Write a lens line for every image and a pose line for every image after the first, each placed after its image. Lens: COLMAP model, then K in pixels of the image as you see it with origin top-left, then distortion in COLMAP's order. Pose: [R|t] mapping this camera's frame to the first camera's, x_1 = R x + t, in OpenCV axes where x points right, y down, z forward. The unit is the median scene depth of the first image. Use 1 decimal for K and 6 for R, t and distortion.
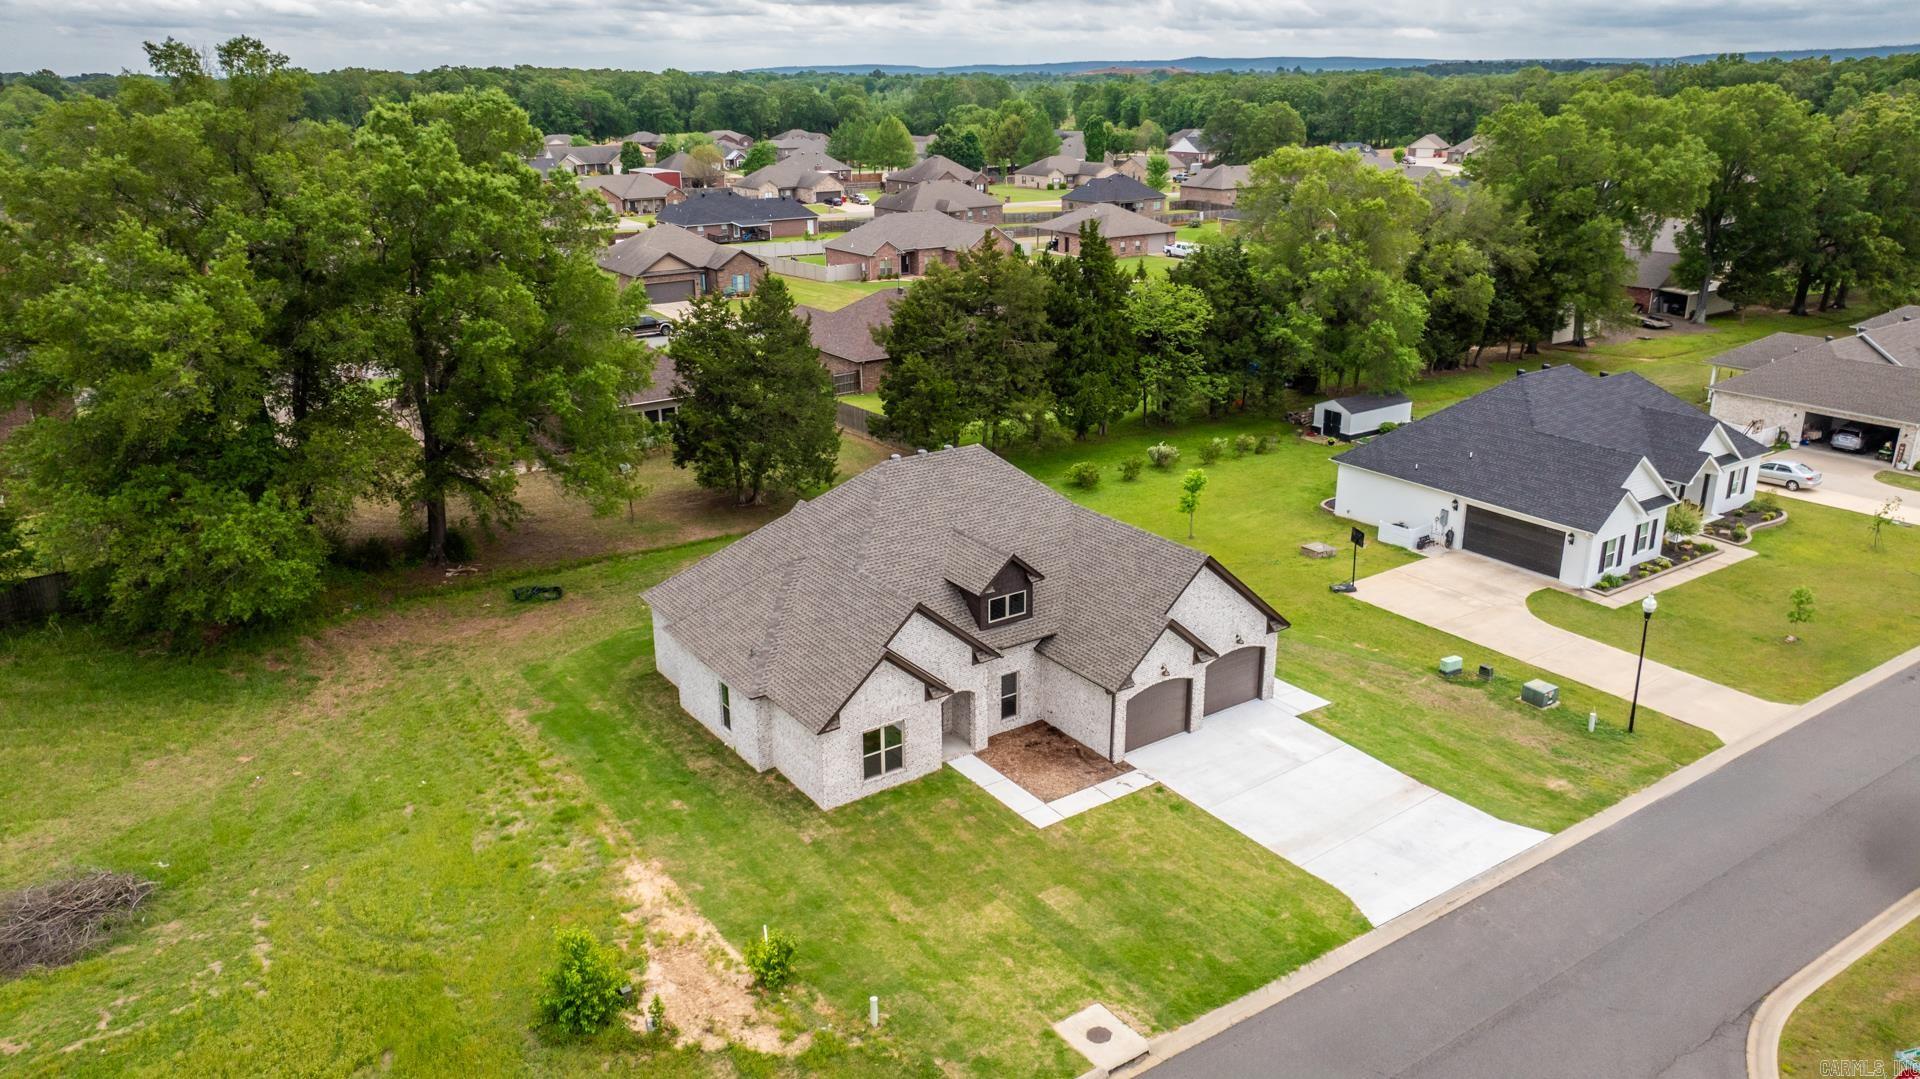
lens RADIAL K [[1349.0, 0, 960.0], [0, 1349.0, 539.5], [0, 0, 1]] dist [0.008182, -0.075063]
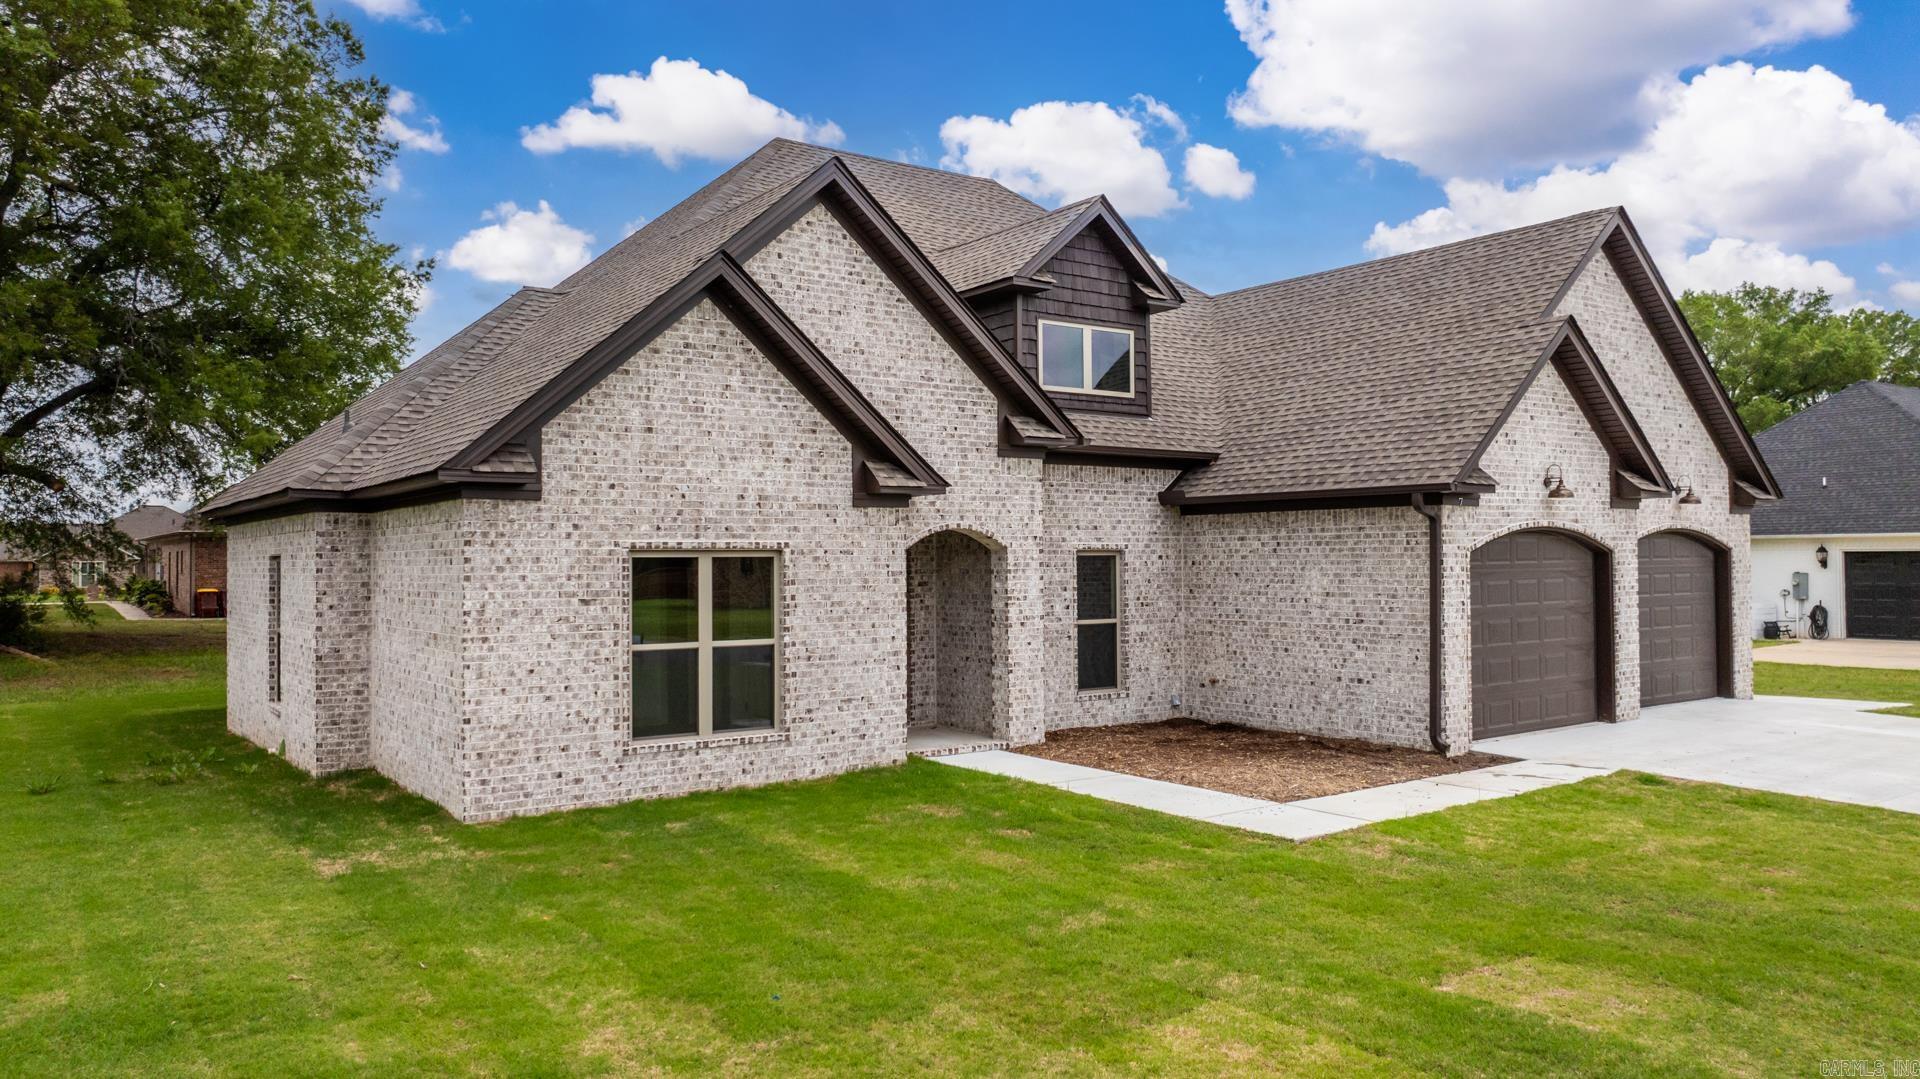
lens RADIAL K [[1349.0, 0, 960.0], [0, 1349.0, 539.5], [0, 0, 1]] dist [0.008182, -0.075063]
pose [[0.999844, -0.001809, 0.017582, -0.006557], [0.007731, 0.939294, -0.343026, 0.227687], [-0.015894, 0.343109, 0.939161, 0.689706]]
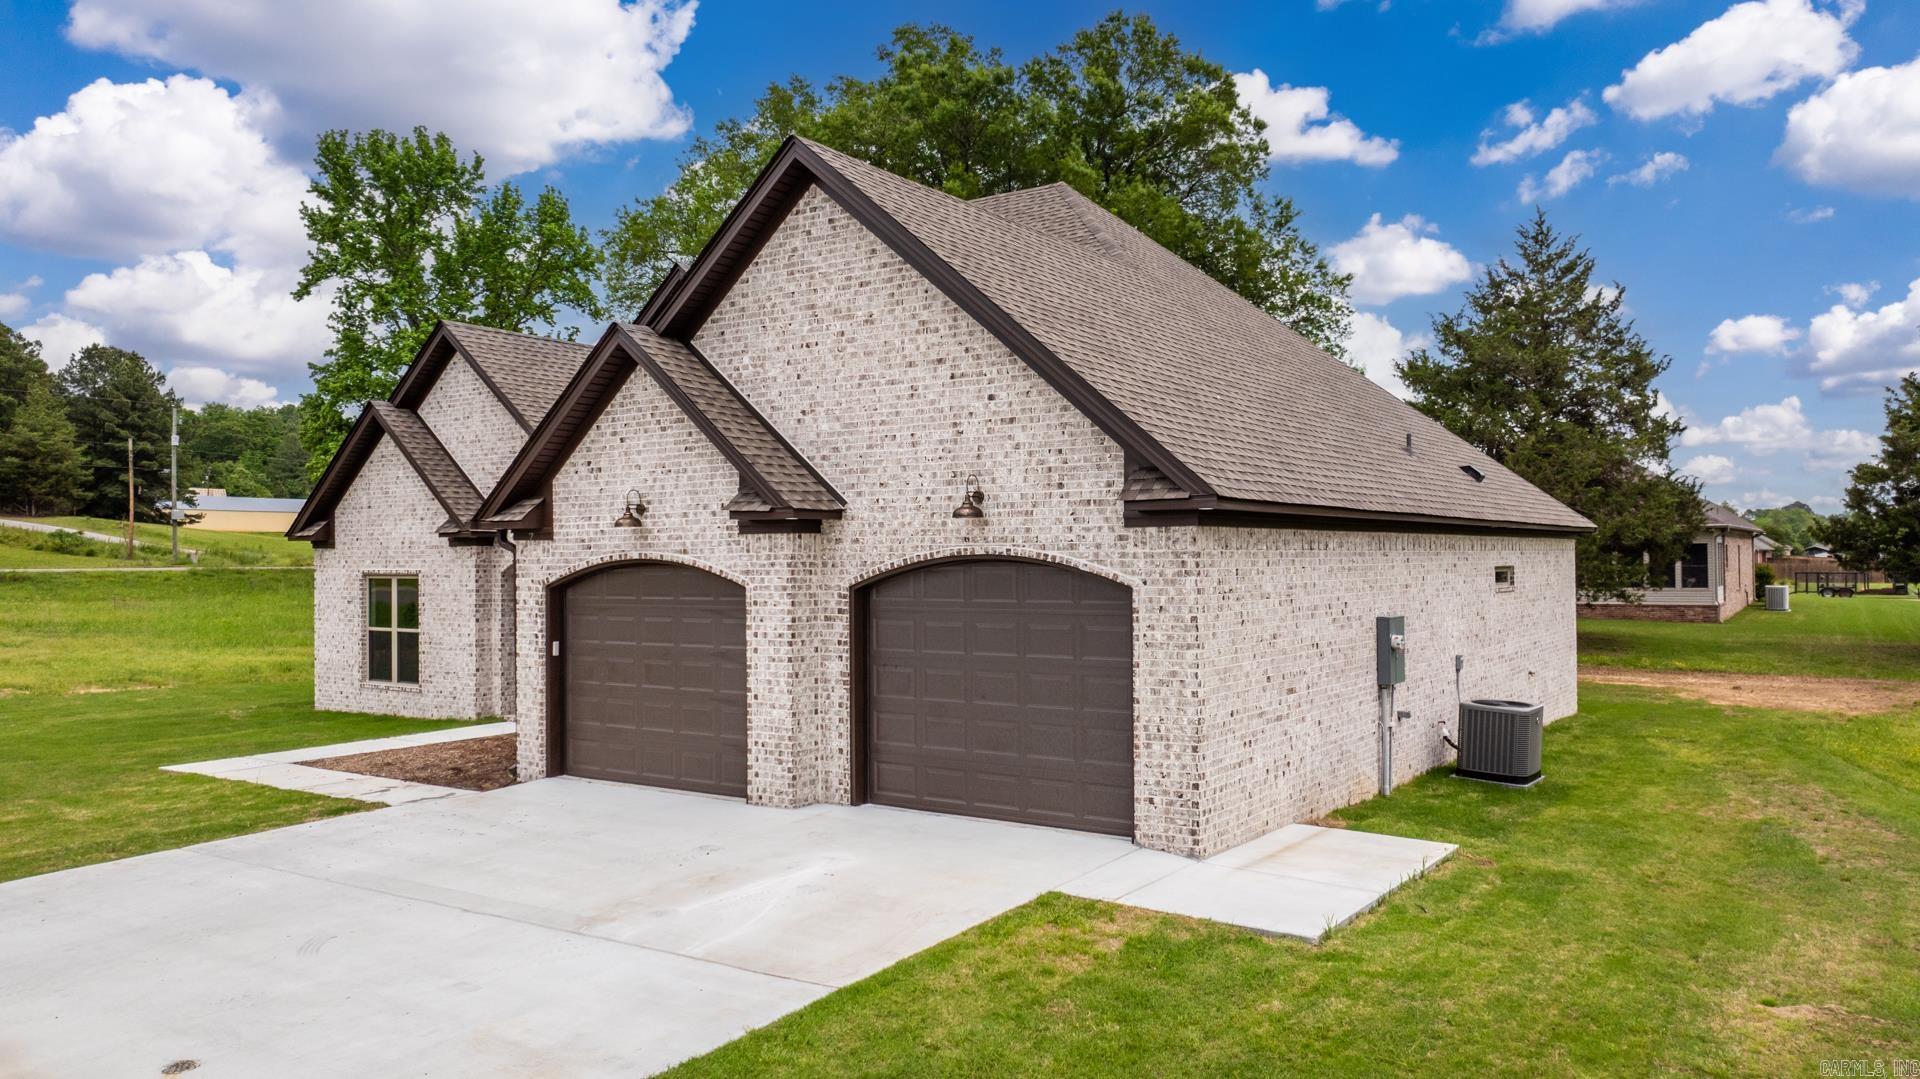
lens RADIAL K [[1349.0, 0, 960.0], [0, 1349.0, 539.5], [0, 0, 1]] dist [0.008182, -0.075063]
pose [[0.352242, -0.009535, -0.935860, 0.468115], [-0.305084, 0.944159, -0.124448, 0.118544], [0.884788, 0.329352, 0.329664, 0.973666]]
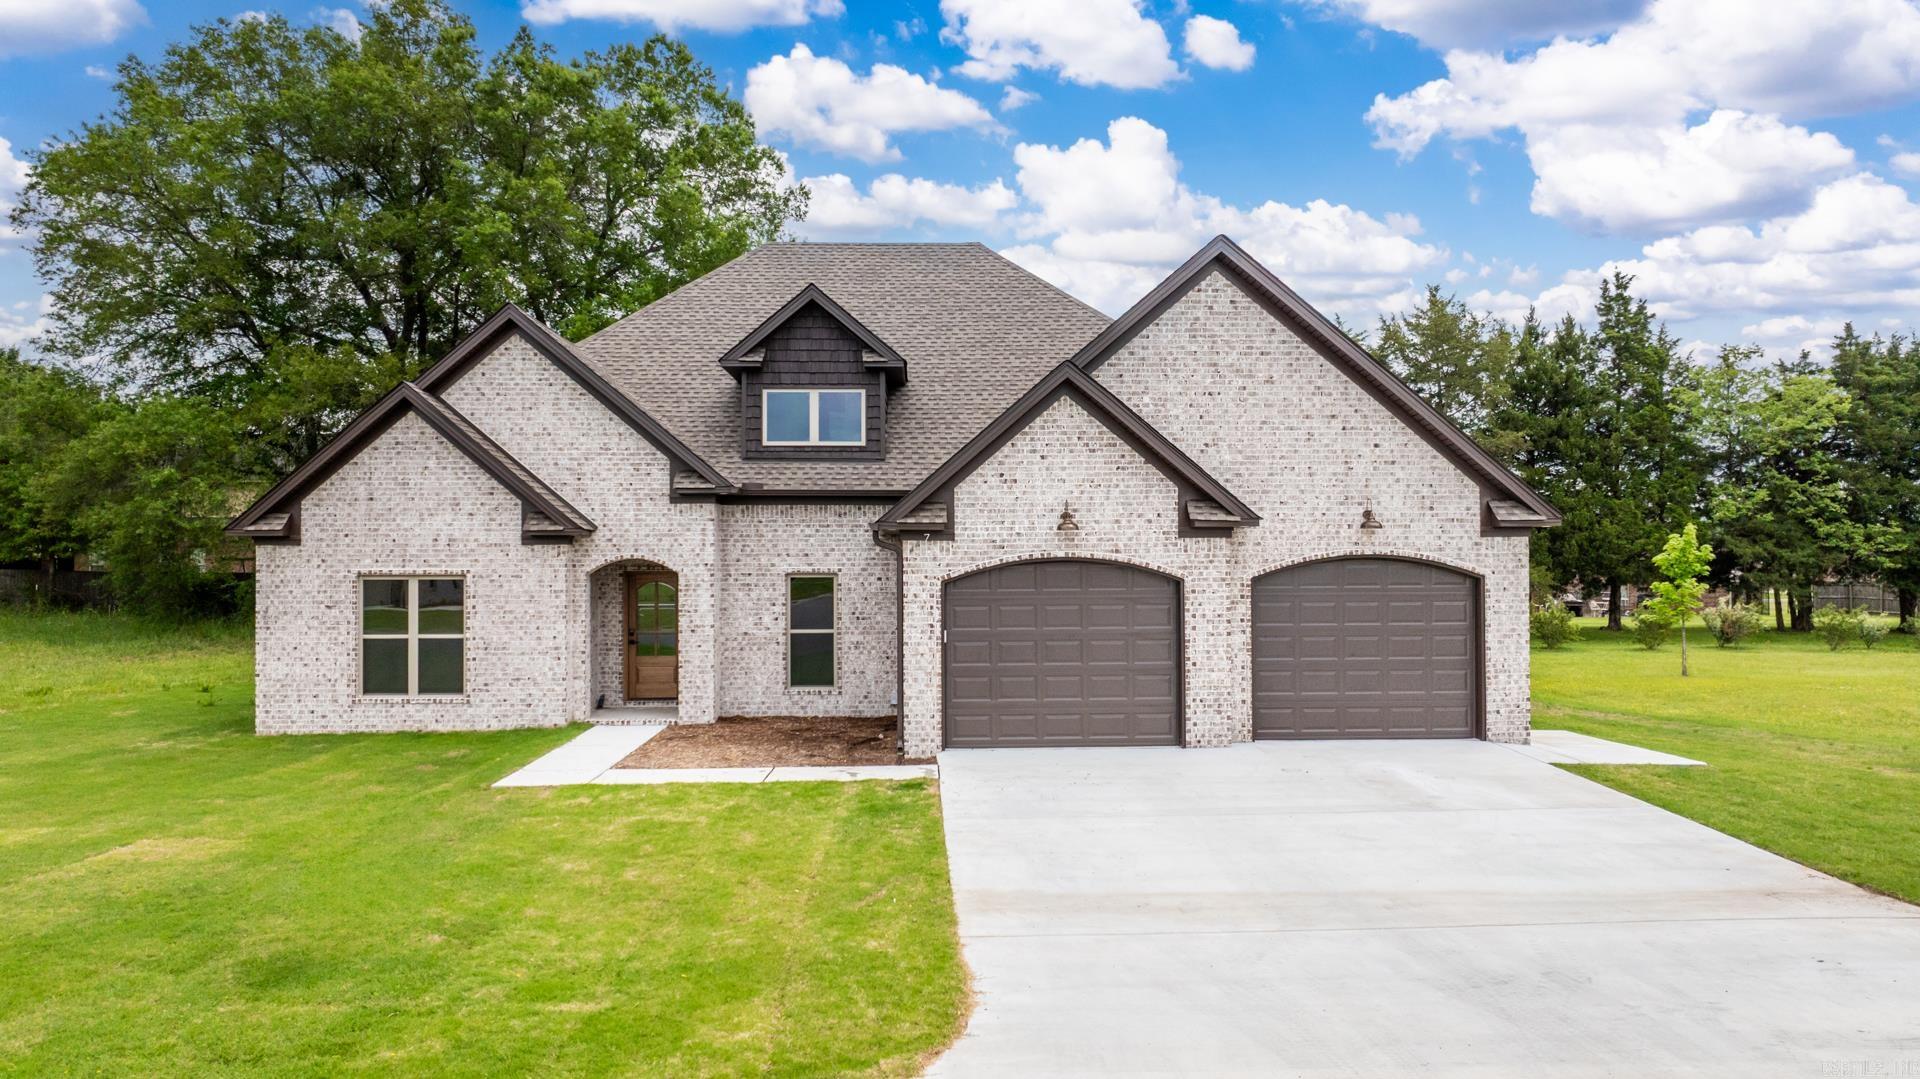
lens RADIAL K [[1349.0, 0, 960.0], [0, 1349.0, 539.5], [0, 0, 1]] dist [0.008182, -0.075063]
pose [[0.839553, -0.005280, -0.543252, 0.329580], [-0.179707, 0.940963, -0.286869, 0.214454], [0.512695, 0.338468, 0.789039, 0.700804]]
